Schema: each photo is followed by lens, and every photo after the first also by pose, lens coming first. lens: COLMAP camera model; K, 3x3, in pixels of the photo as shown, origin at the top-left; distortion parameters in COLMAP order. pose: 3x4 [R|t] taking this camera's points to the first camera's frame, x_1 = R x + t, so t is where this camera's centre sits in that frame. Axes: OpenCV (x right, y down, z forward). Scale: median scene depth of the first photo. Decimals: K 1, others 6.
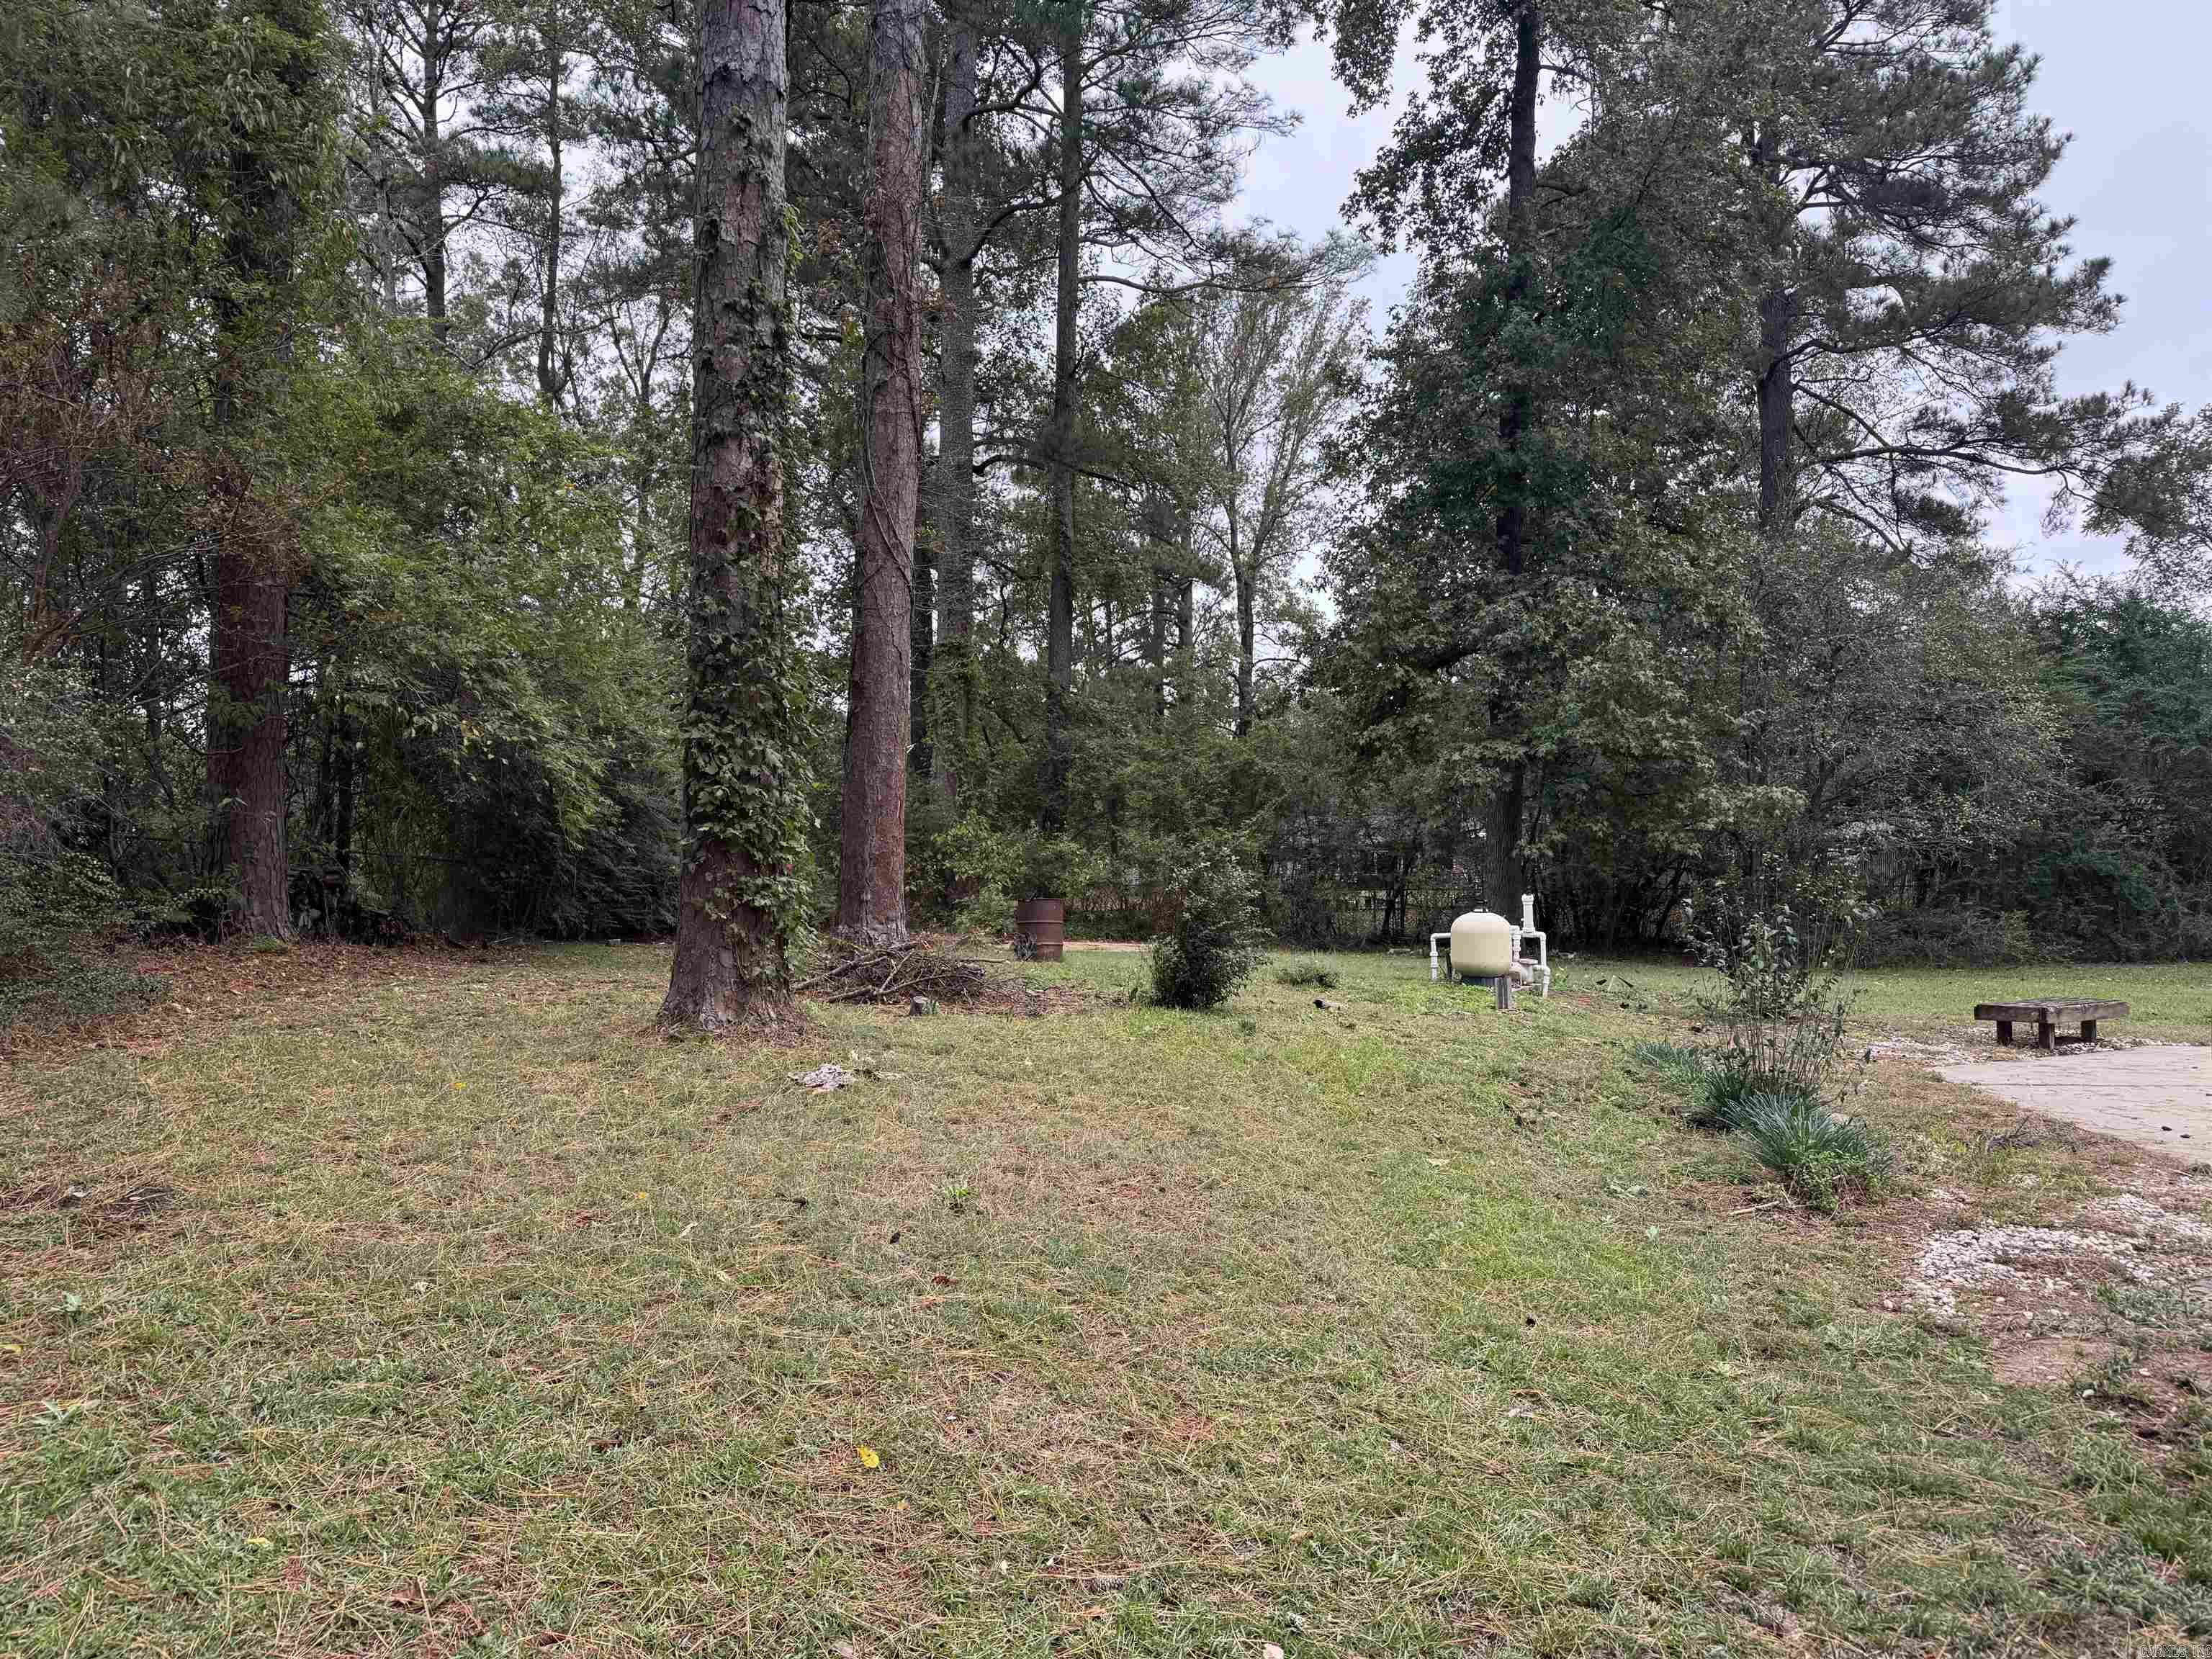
lens RADIAL K [[1535.3, 0, 1090.3], [0, 1535.3, 838.9], [0, 0, 1]] dist [0.028243, -0.037338]
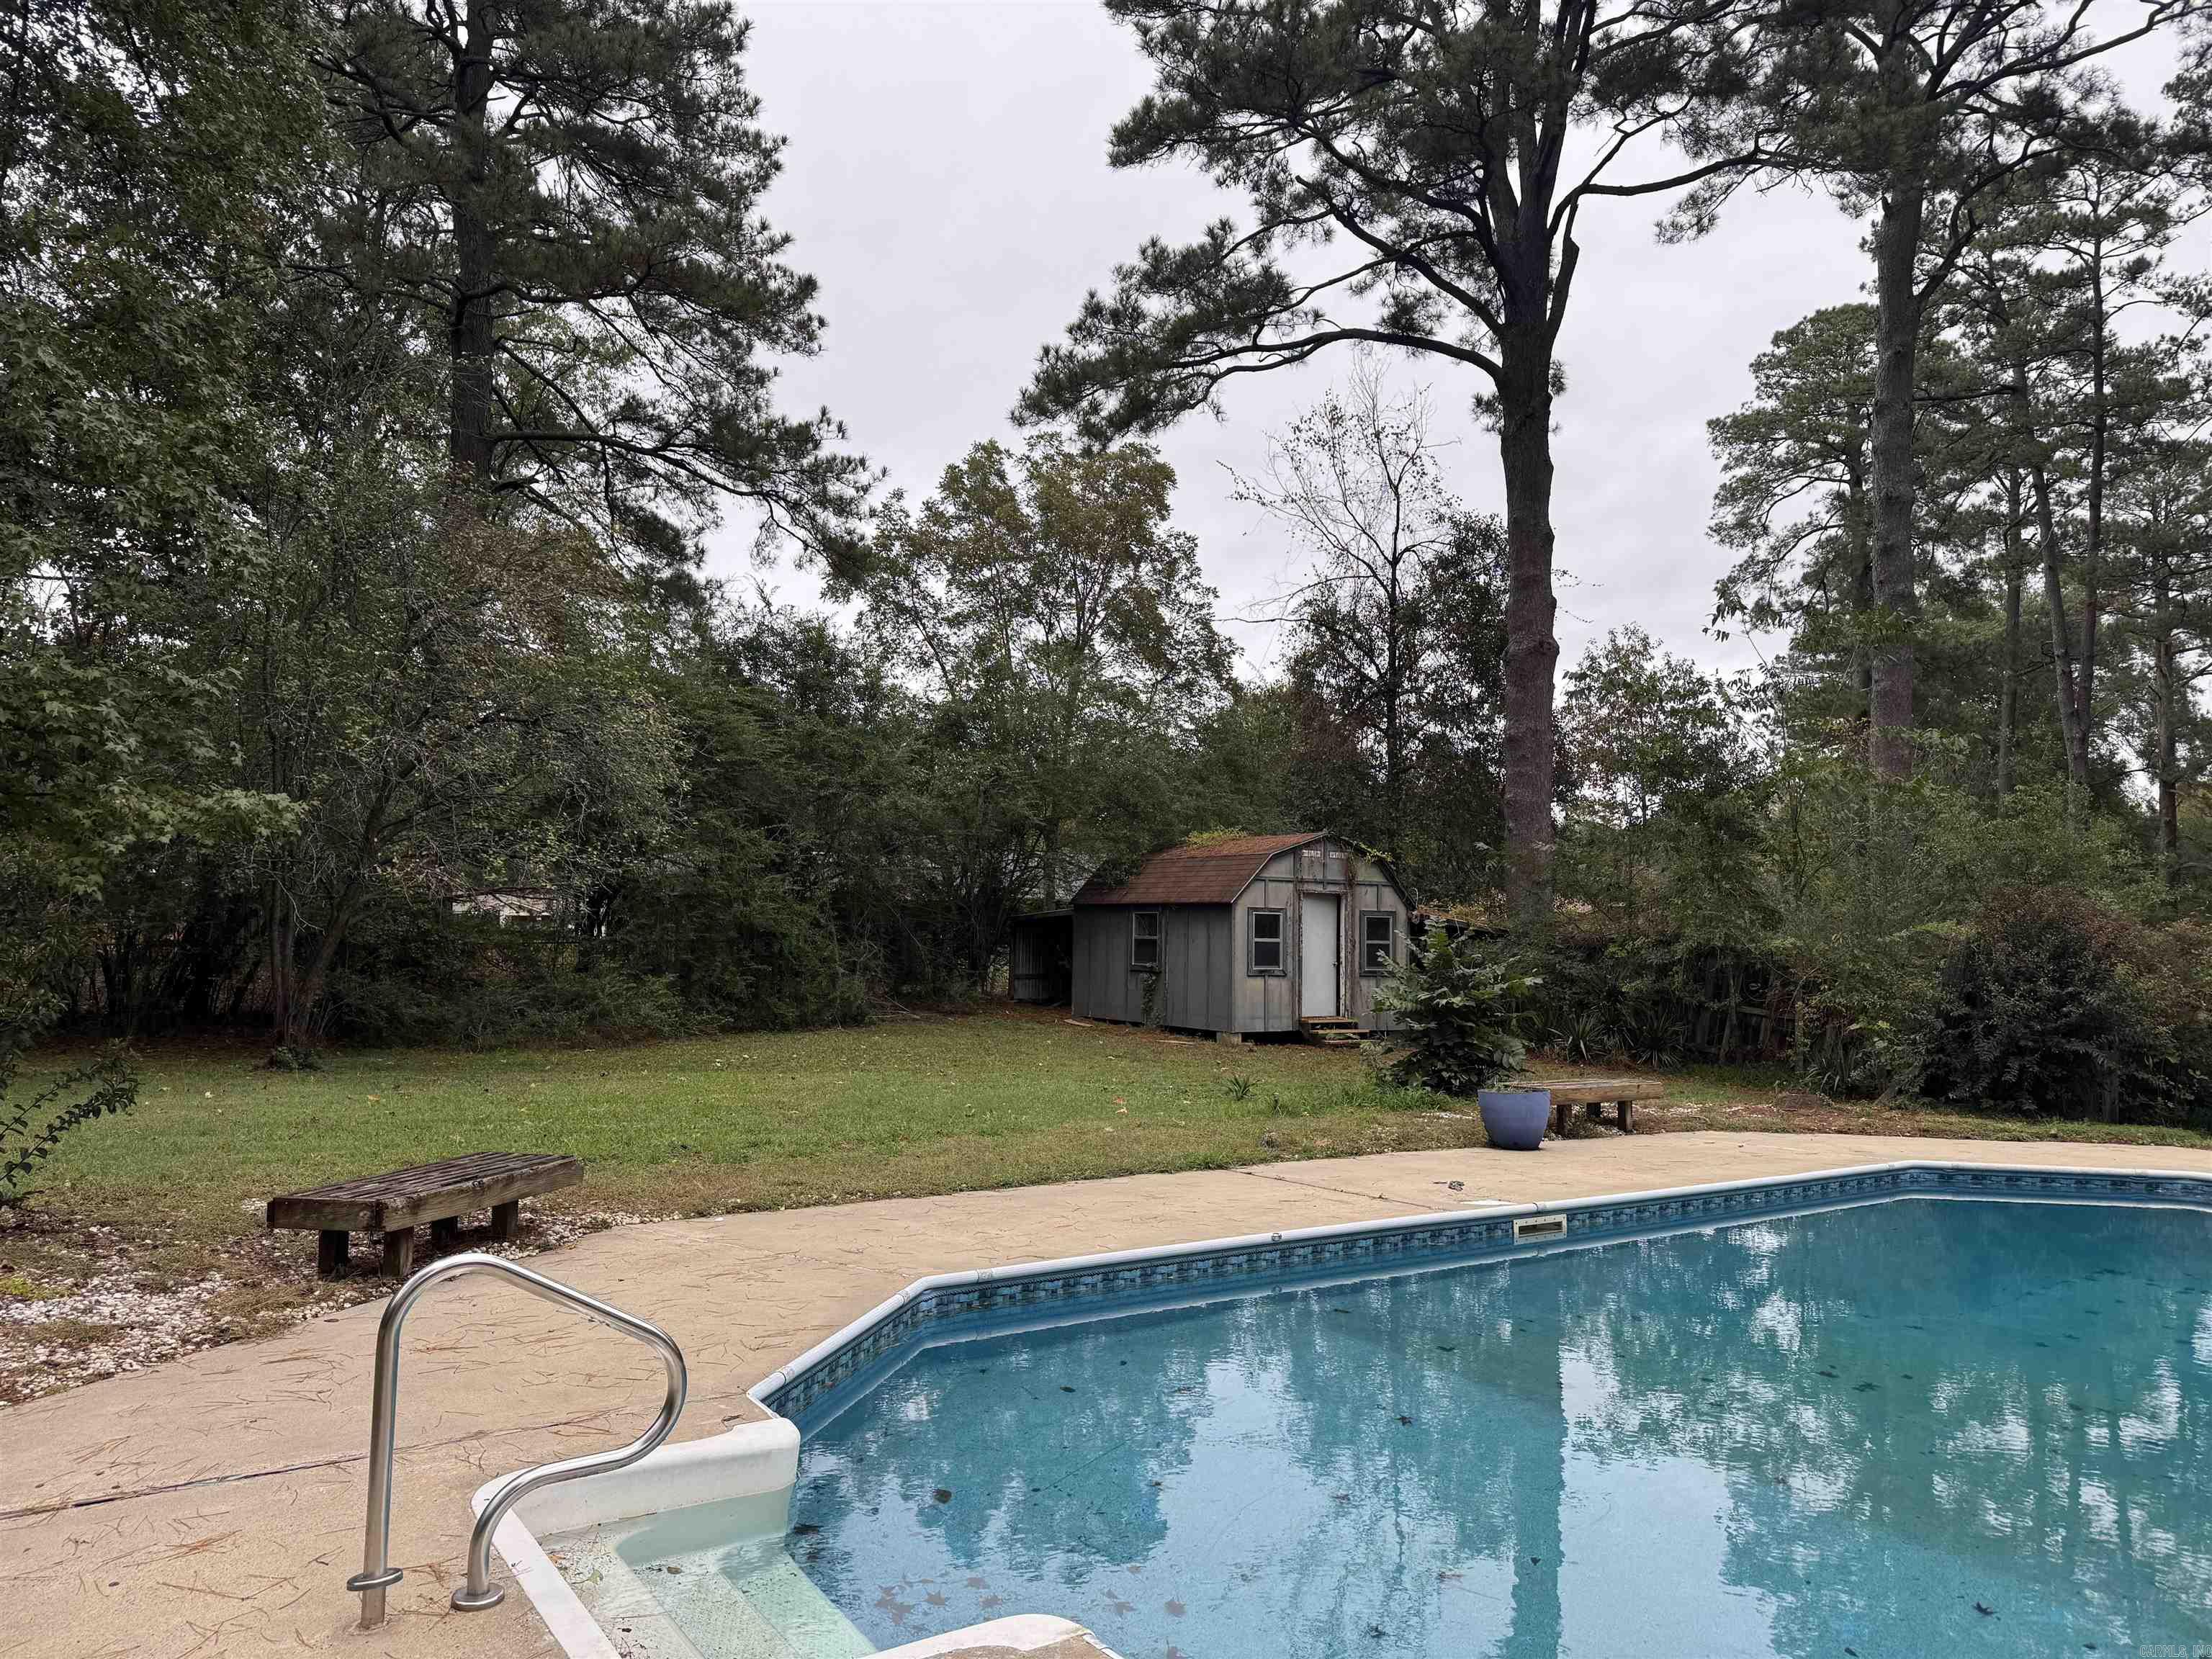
lens RADIAL K [[1535.3, 0, 1098.4], [0, 1535.3, 853.2], [0, 0, 1]] dist [0.028243, -0.037338]
pose [[0.745069, 0.043375, 0.665575, 0.174919], [-0.029164, 0.999047, -0.032460, 0.001496], [-0.666349, 0.004774, 0.745624, 0.179021]]
